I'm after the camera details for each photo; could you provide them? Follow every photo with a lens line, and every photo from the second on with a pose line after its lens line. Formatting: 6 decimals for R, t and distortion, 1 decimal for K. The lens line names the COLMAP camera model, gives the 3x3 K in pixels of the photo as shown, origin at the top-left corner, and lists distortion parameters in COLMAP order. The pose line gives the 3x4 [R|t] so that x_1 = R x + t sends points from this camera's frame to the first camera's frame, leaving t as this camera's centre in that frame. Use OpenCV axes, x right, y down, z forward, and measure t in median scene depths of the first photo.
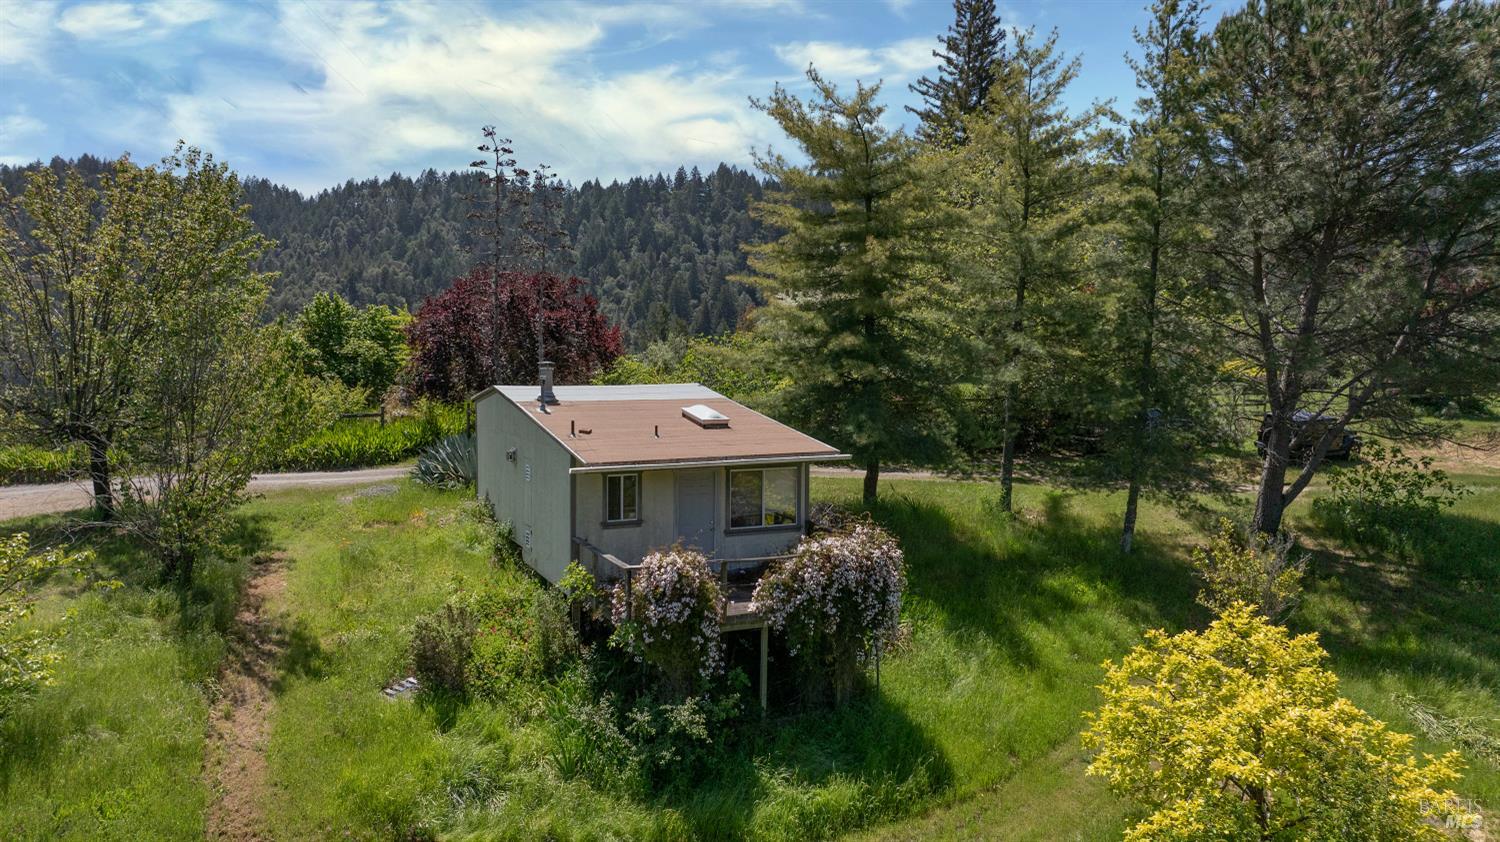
lens RADIAL K [[1067.6, 0, 750.0], [0, 1067.6, 421.0], [0, 0, 1]] dist [-0.006849, 0.002948]
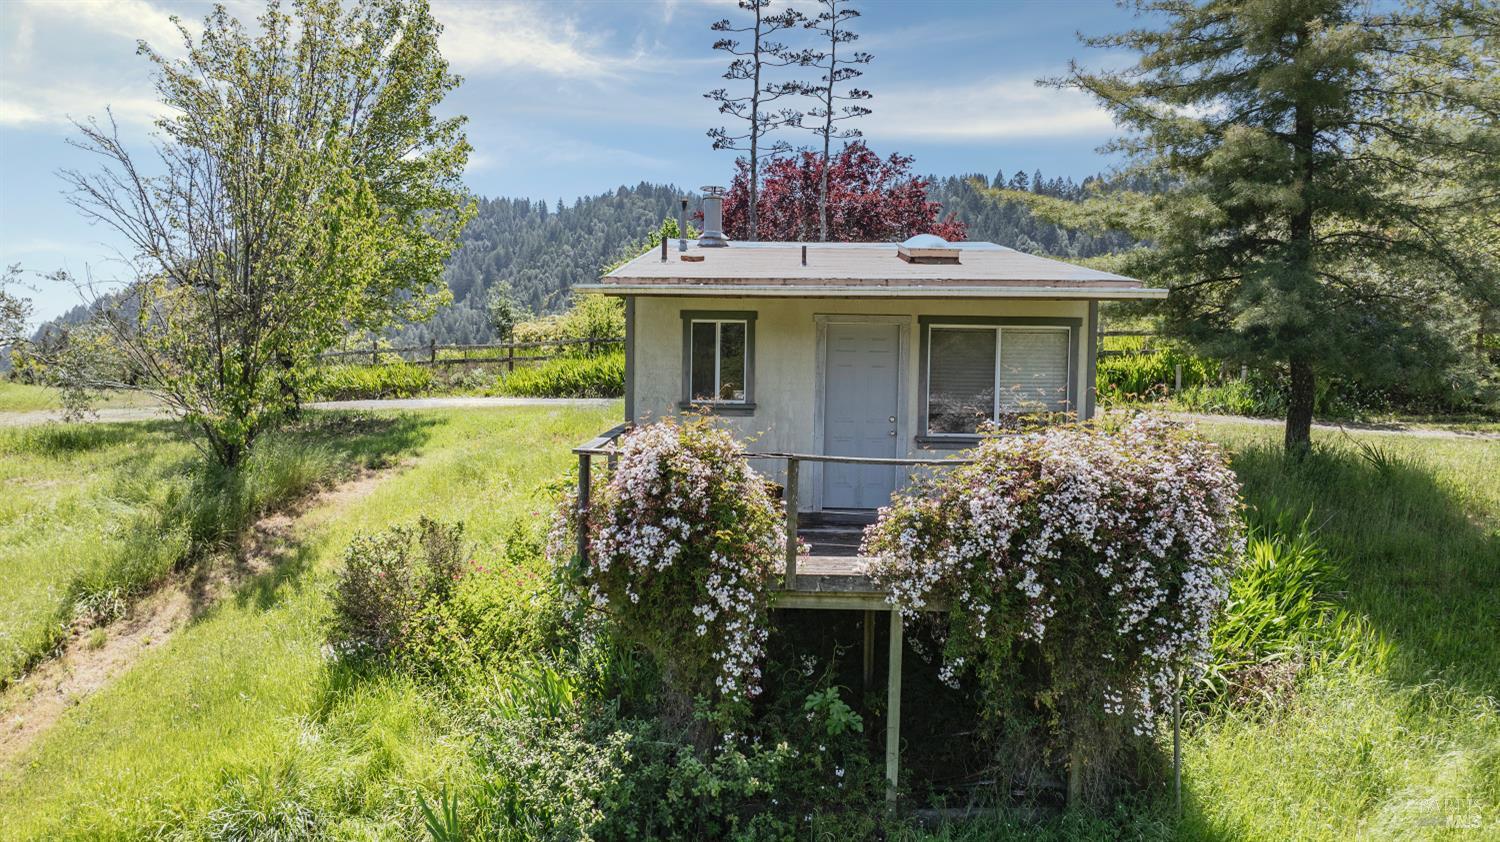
lens RADIAL K [[1067.6, 0, 750.0], [0, 1067.6, 421.0], [0, 0, 1]] dist [-0.006849, 0.002948]
pose [[0.896900, 0.037103, -0.440674, 0.145873], [-0.039930, 0.999198, 0.002859, 0.101044], [0.440427, 0.015031, 0.897663, 0.500248]]
